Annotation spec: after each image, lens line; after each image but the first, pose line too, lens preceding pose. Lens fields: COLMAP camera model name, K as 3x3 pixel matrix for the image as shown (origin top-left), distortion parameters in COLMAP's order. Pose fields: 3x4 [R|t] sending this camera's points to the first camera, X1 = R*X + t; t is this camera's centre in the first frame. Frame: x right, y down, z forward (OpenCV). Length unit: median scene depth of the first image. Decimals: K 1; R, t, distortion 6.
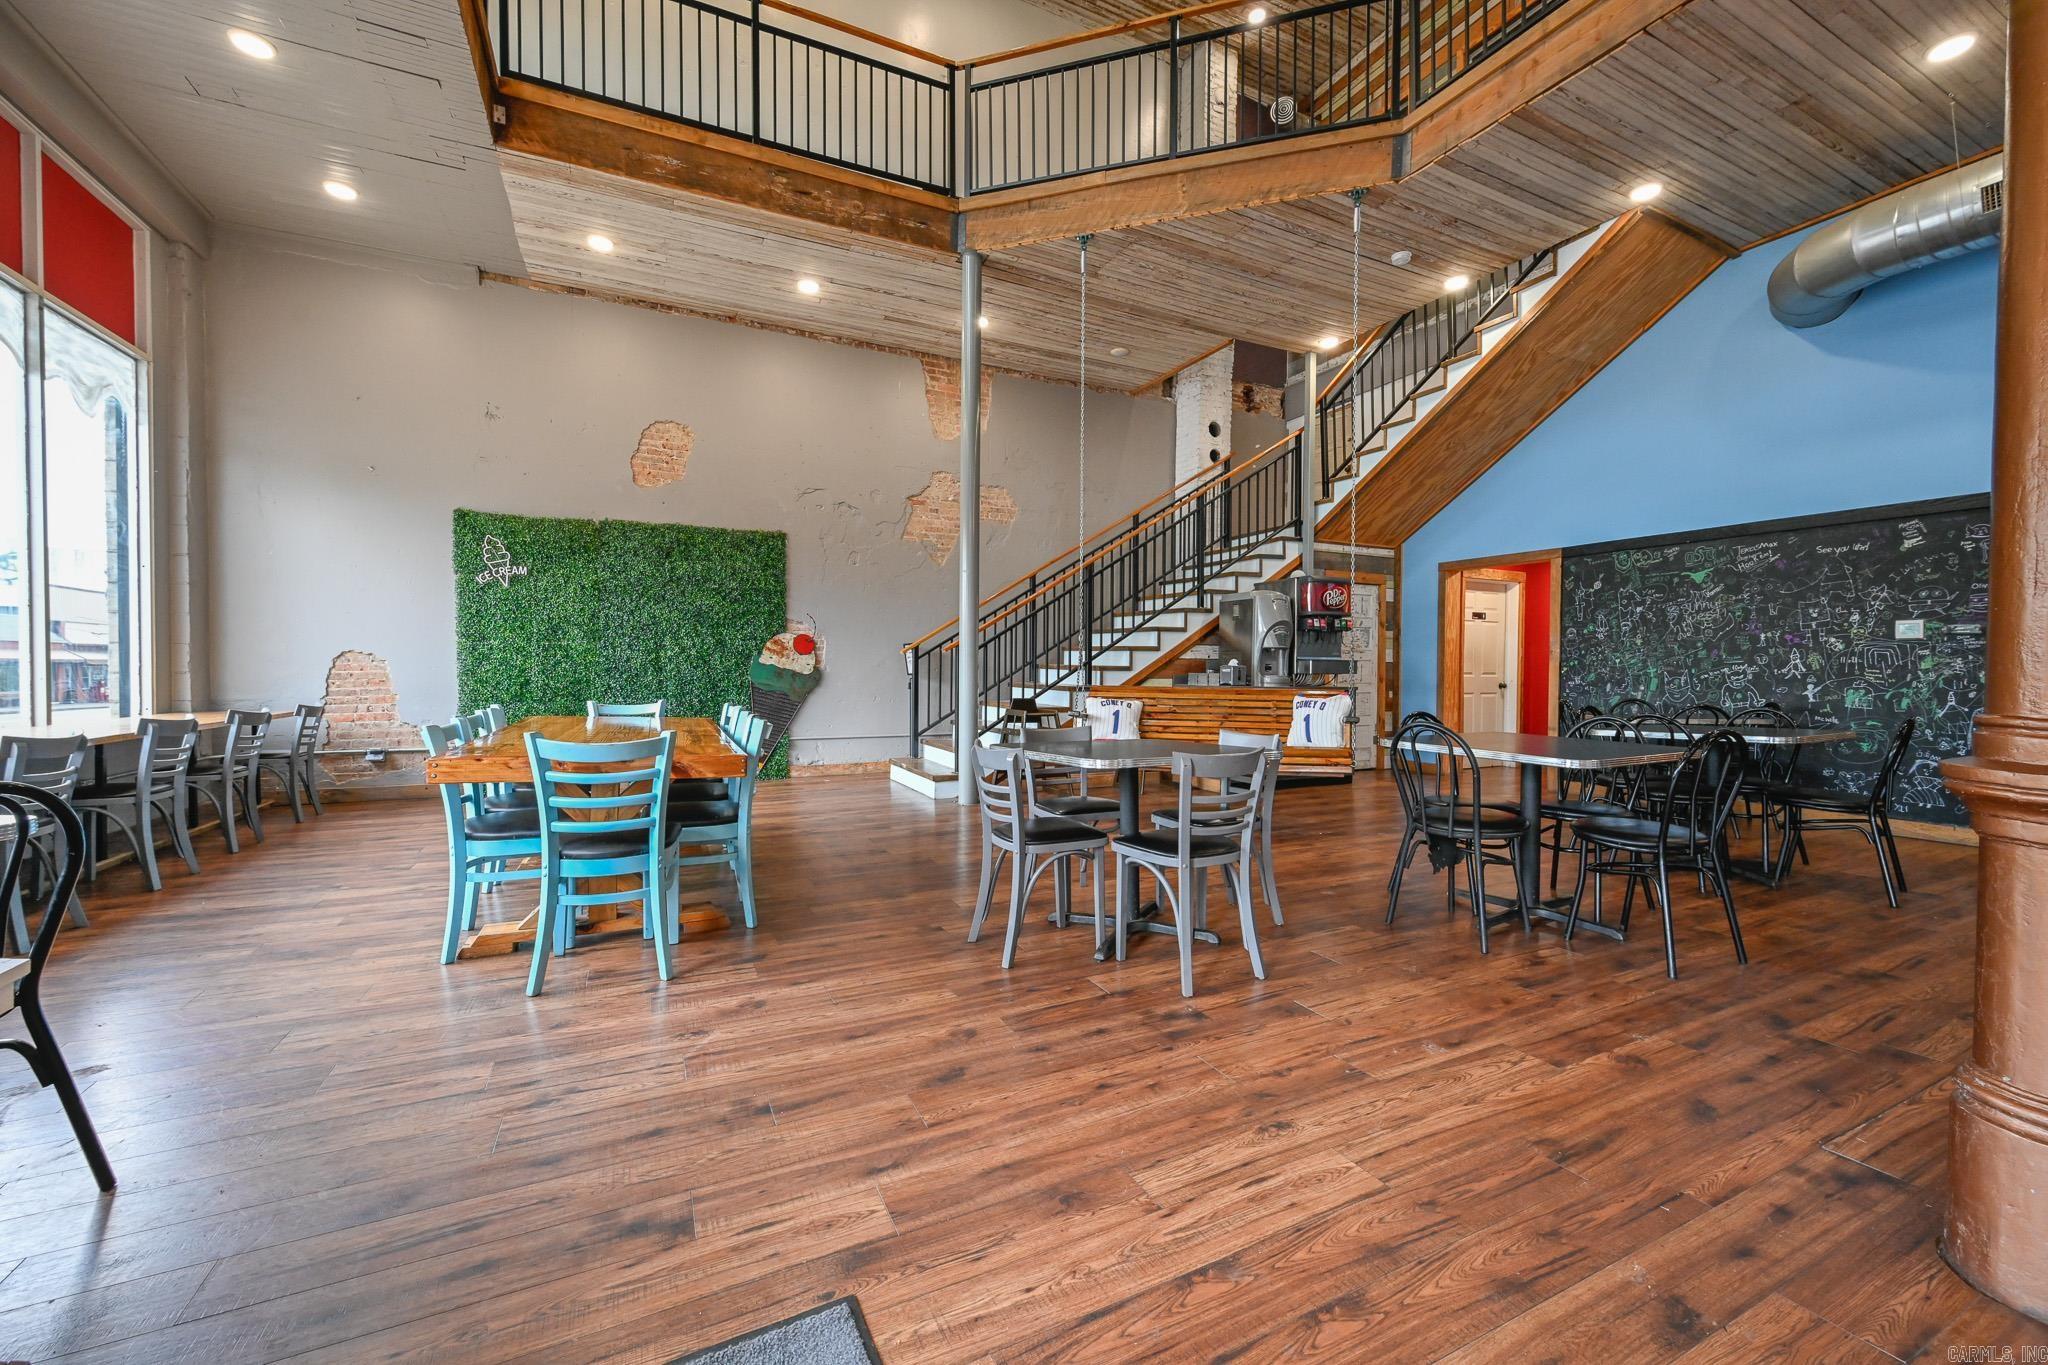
lens RADIAL K [[801.1, 0, 1020.3], [0, 801.1, 685.9], [0, 0, 1]] dist [-0.001041, 0.000384]
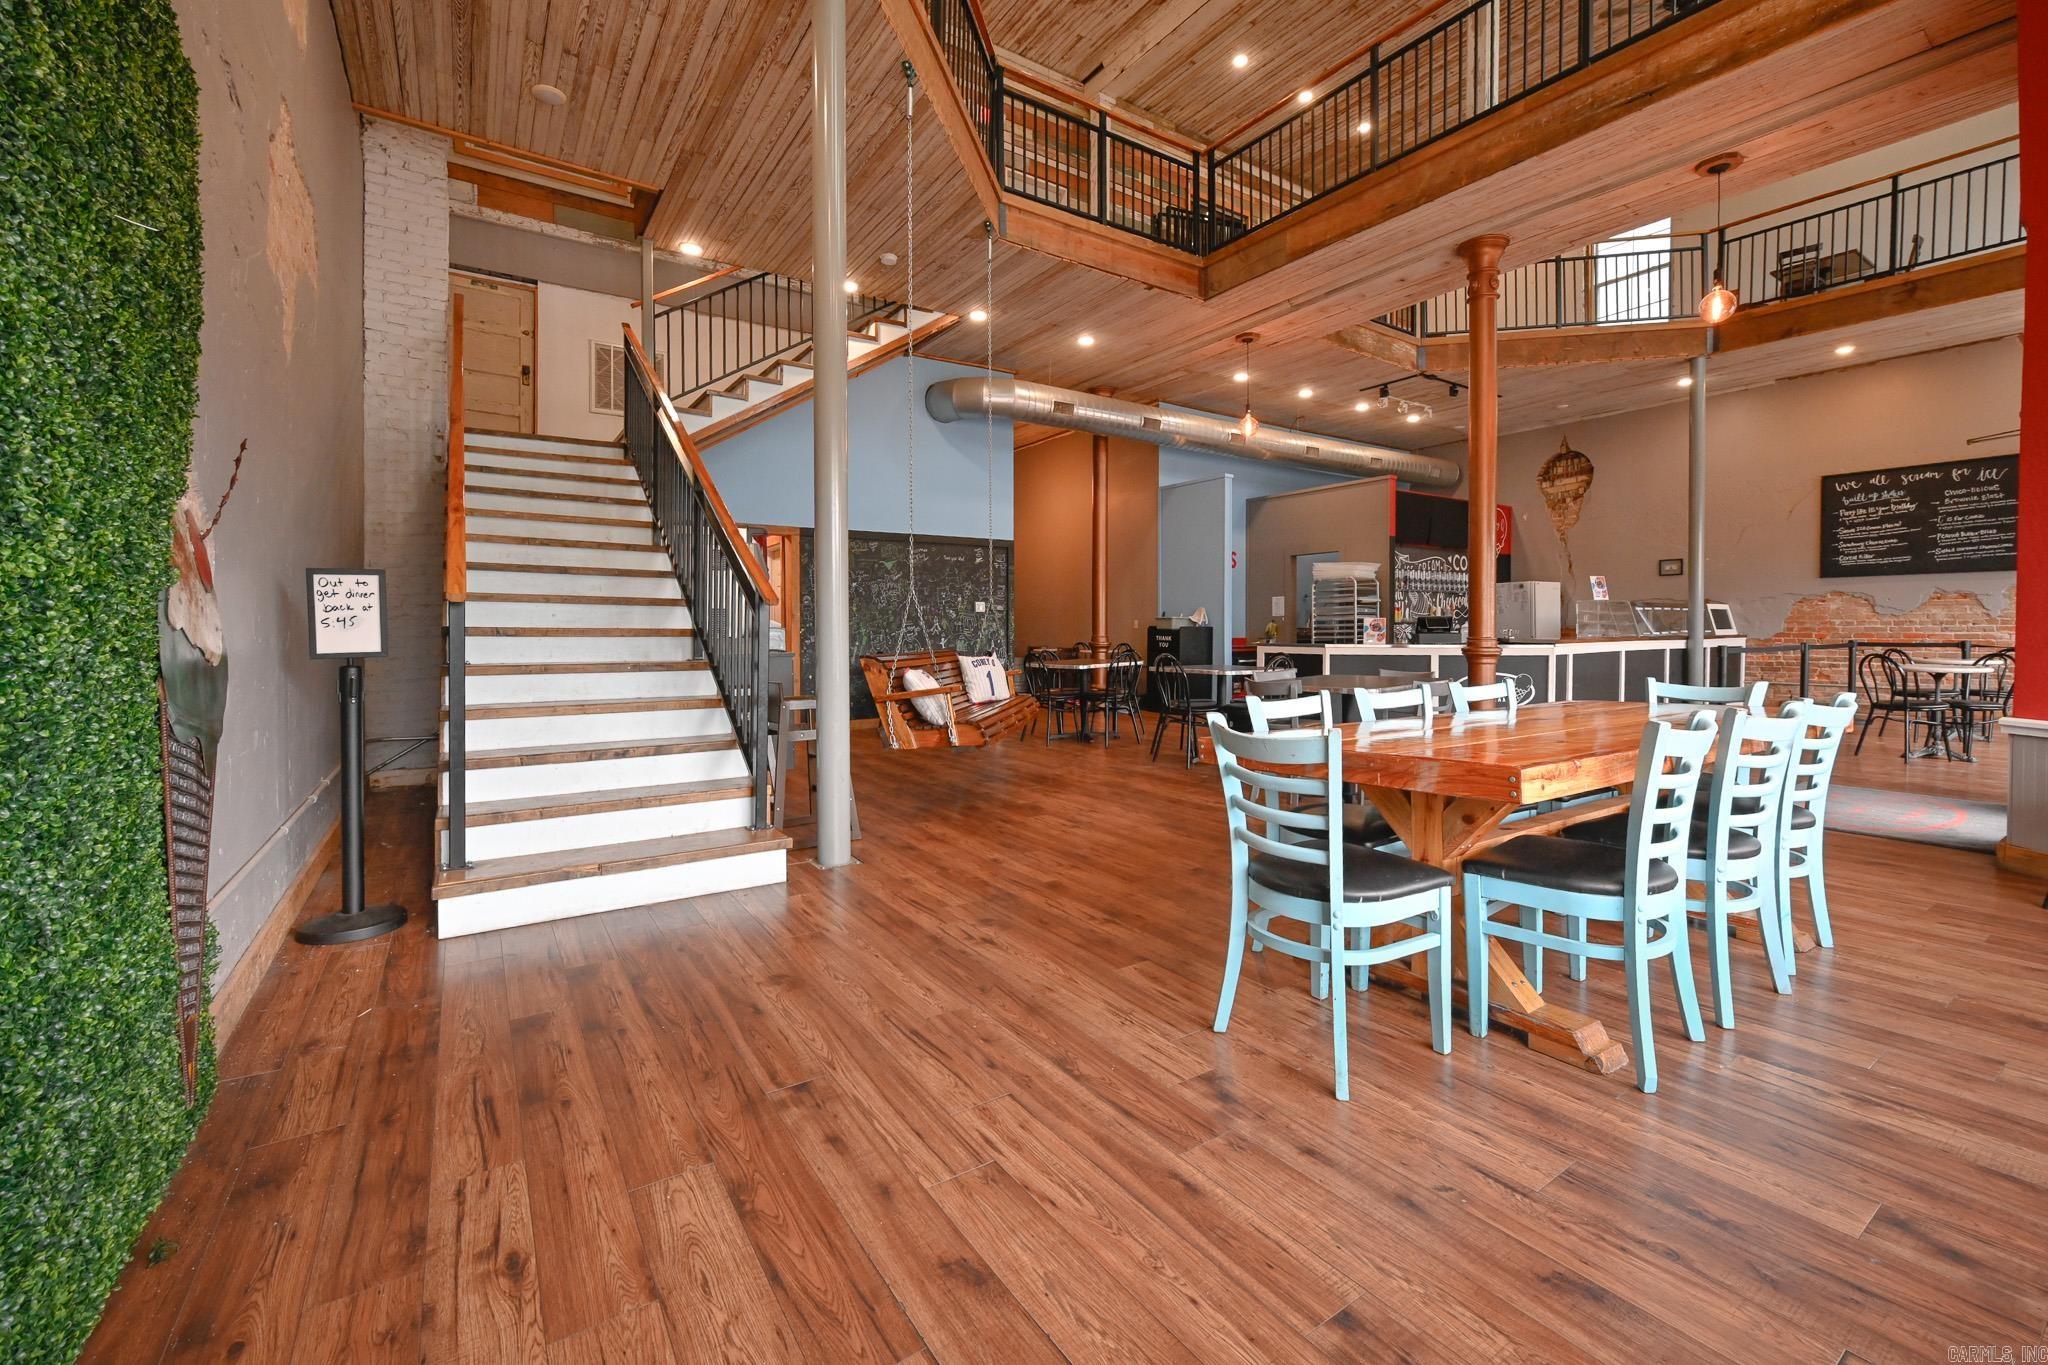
lens RADIAL K [[801.1, 0, 1080.0], [0, 801.1, 640.6], [0, 0, 1]] dist [-0.001041, 0.000384]
pose [[-0.148374, -0.014493, 0.988825, -0.733683], [0.028179, 0.999425, 0.018876, -0.022169], [-0.988530, 0.030665, -0.147881, 1.046714]]
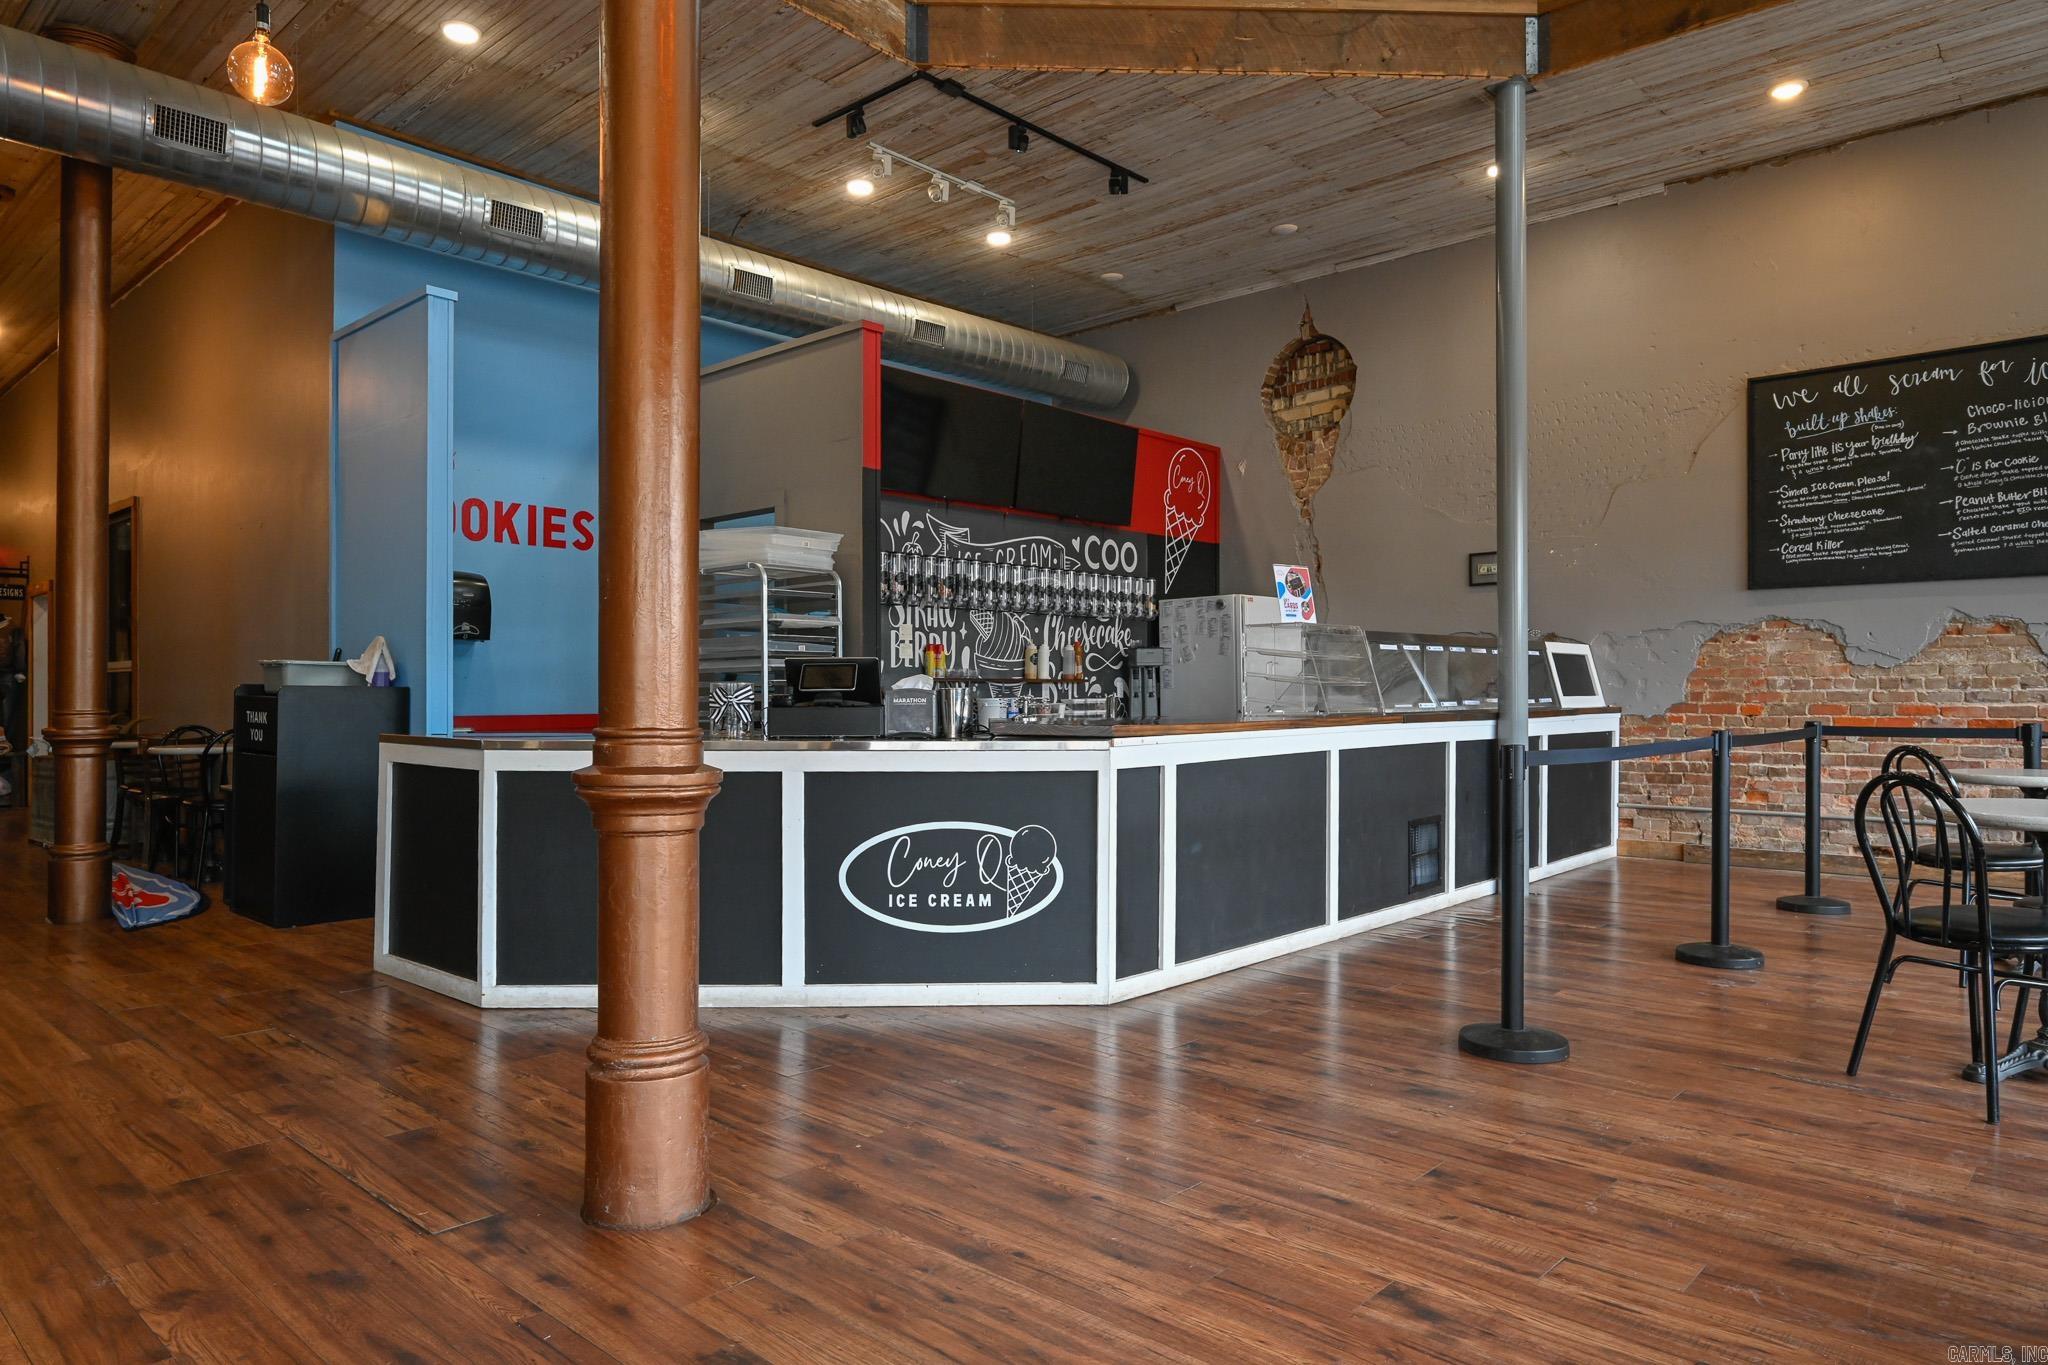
lens RADIAL K [[1291.3, 0, 1019.7], [0, 1291.3, 679.1], [0, 0, 1]] dist [0.004453, -0.001290]
pose [[-0.373983, 0.009149, 0.927391, -0.332727], [0.023896, 0.999714, -0.000226, -0.008586], [-0.927128, 0.022076, -0.374095, 0.551143]]
